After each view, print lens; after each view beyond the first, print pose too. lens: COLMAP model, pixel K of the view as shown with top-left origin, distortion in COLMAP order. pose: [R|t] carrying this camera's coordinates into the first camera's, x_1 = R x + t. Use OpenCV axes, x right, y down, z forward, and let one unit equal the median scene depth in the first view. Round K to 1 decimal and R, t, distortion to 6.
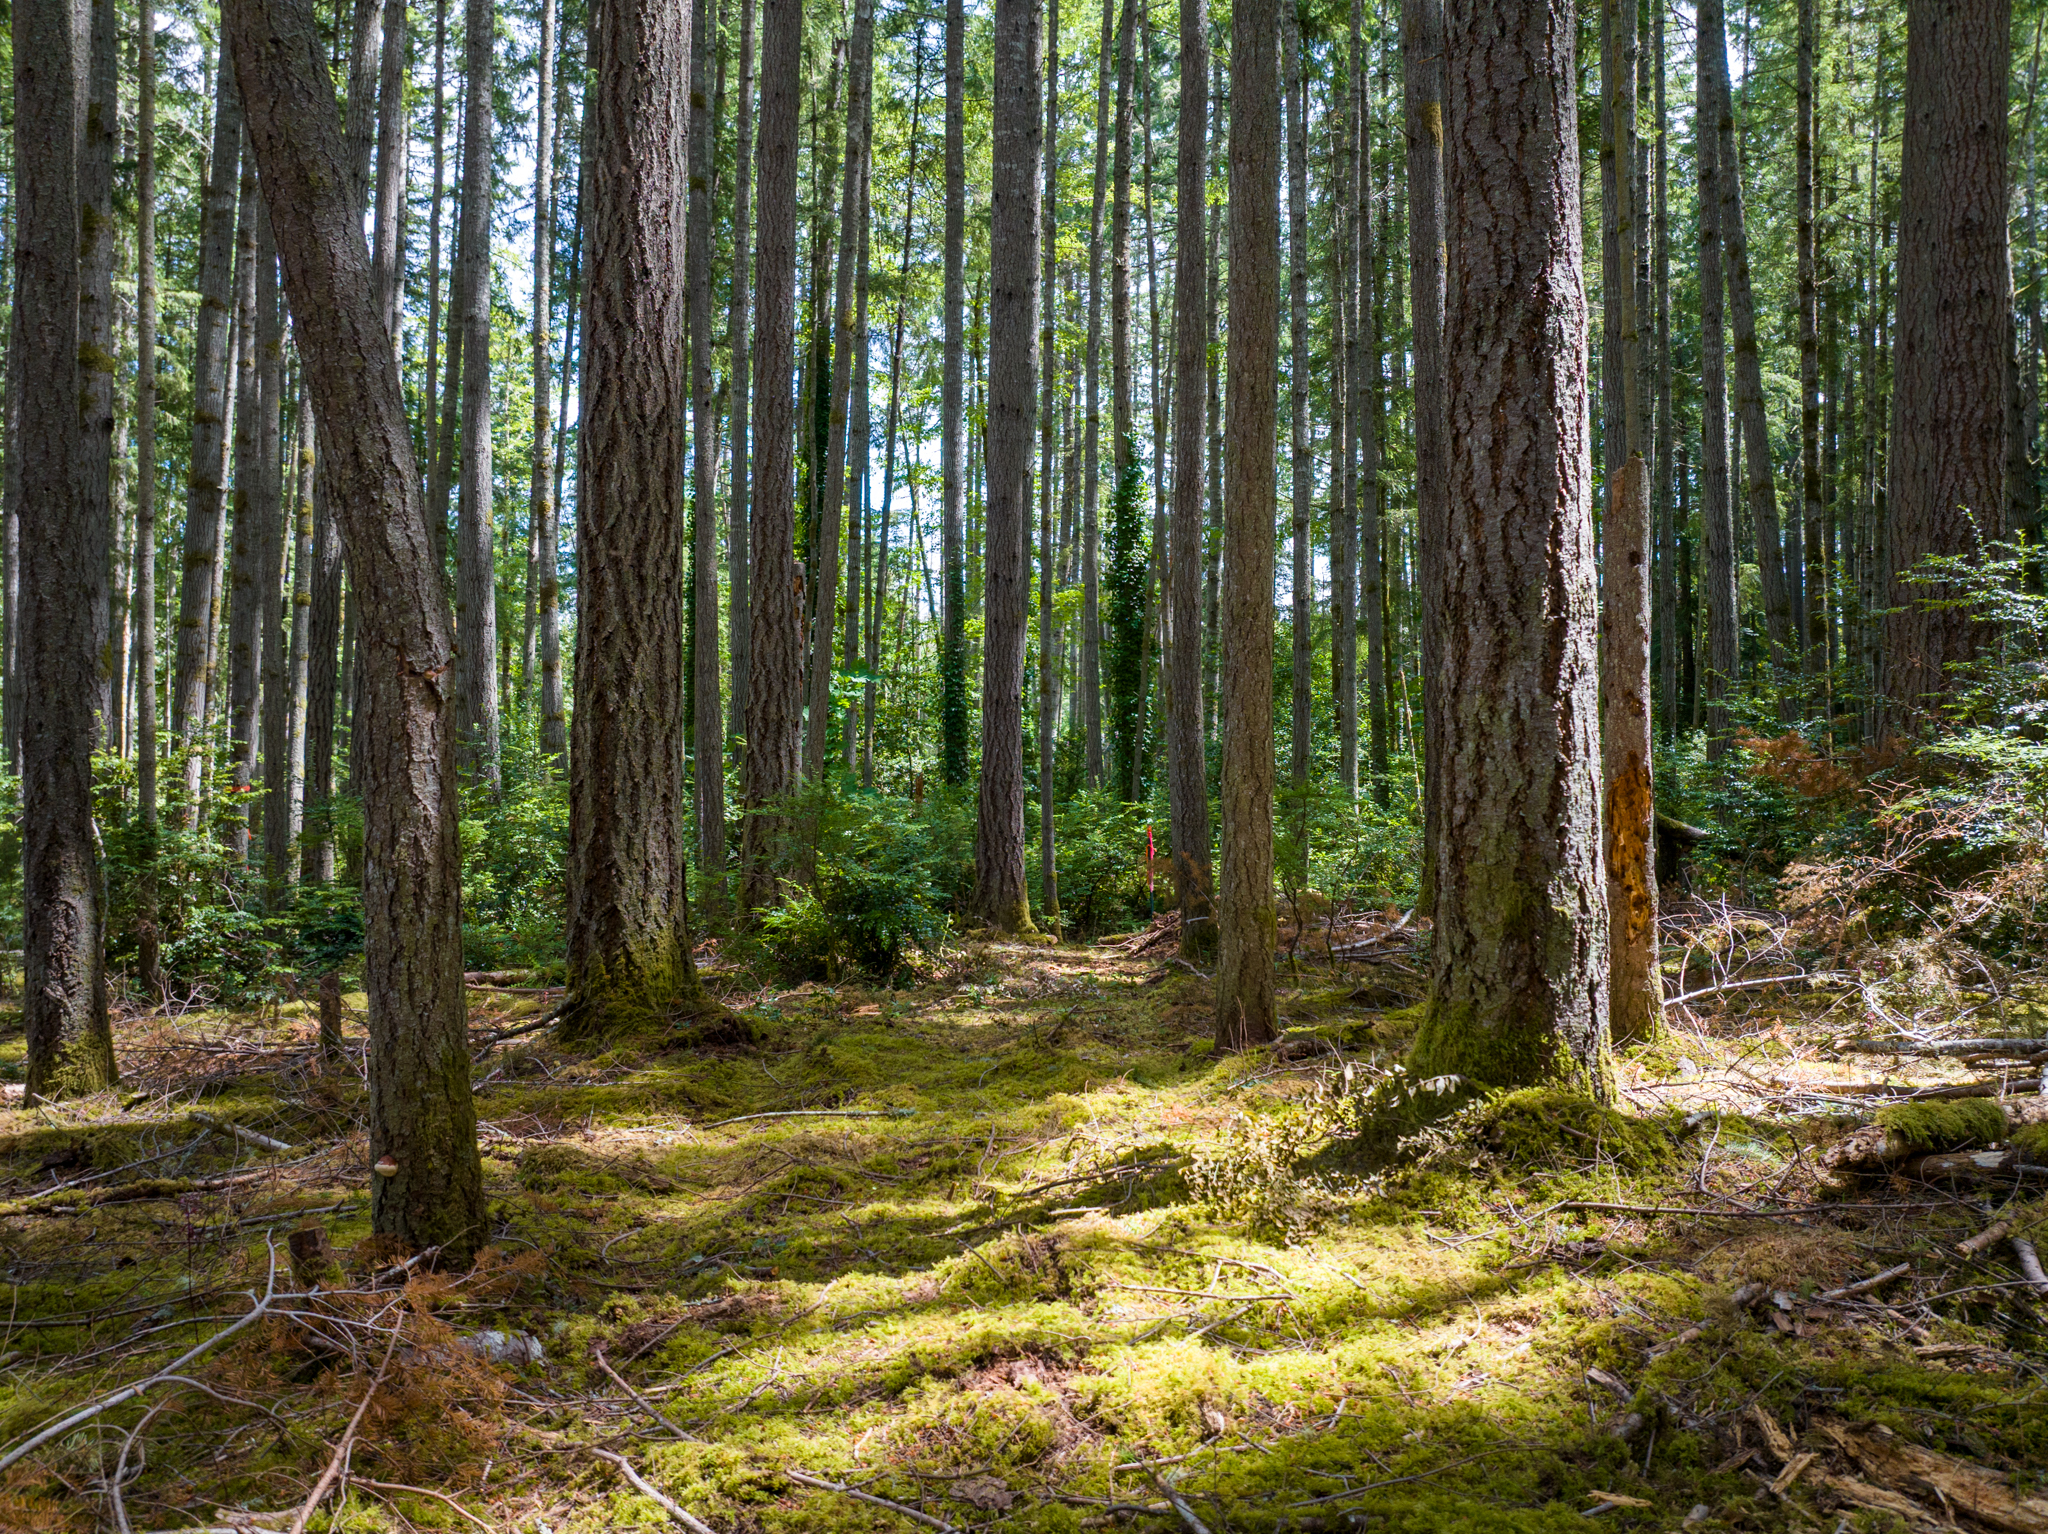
lens RADIAL K [[1431.6, 0, 1020.9], [0, 1431.6, 768.8], [0, 0, 1]] dist [-0.002441, -0.000888]
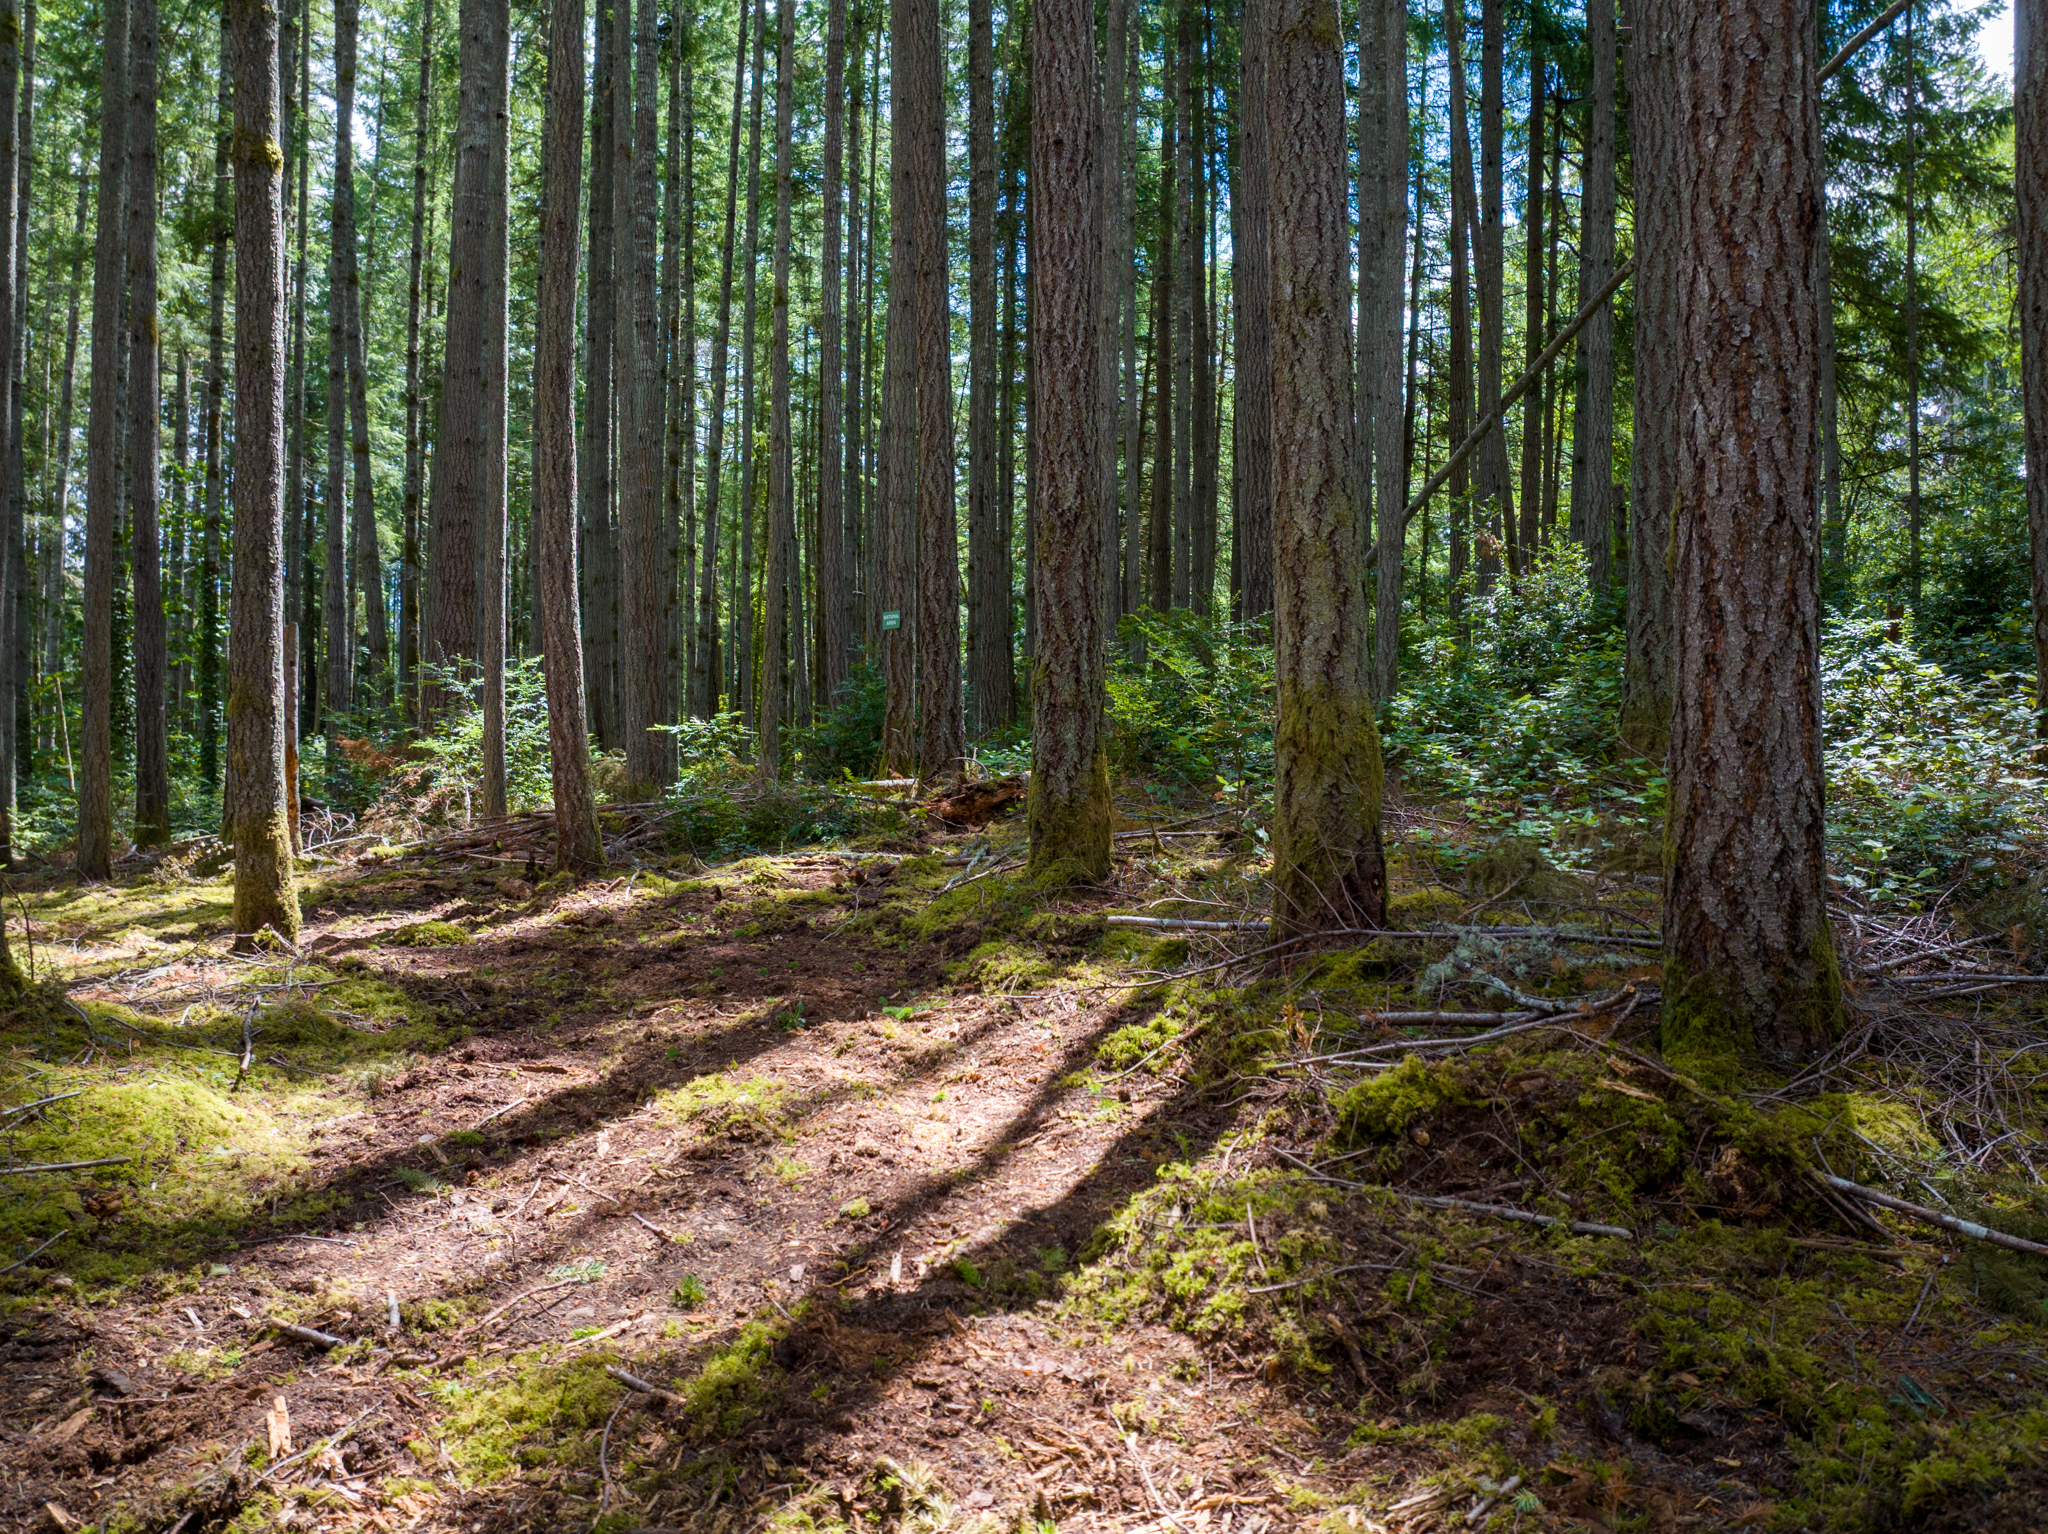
lens RADIAL K [[1431.6, 0, 1020.9], [0, 1431.6, 766.9], [0, 0, 1]] dist [-0.002441, -0.000888]
pose [[0.624574, 0.013486, 0.780849, -0.664891], [-0.020701, 0.999785, -0.000709, 0.003733], [-0.780691, -0.015721, 0.624719, -1.416871]]
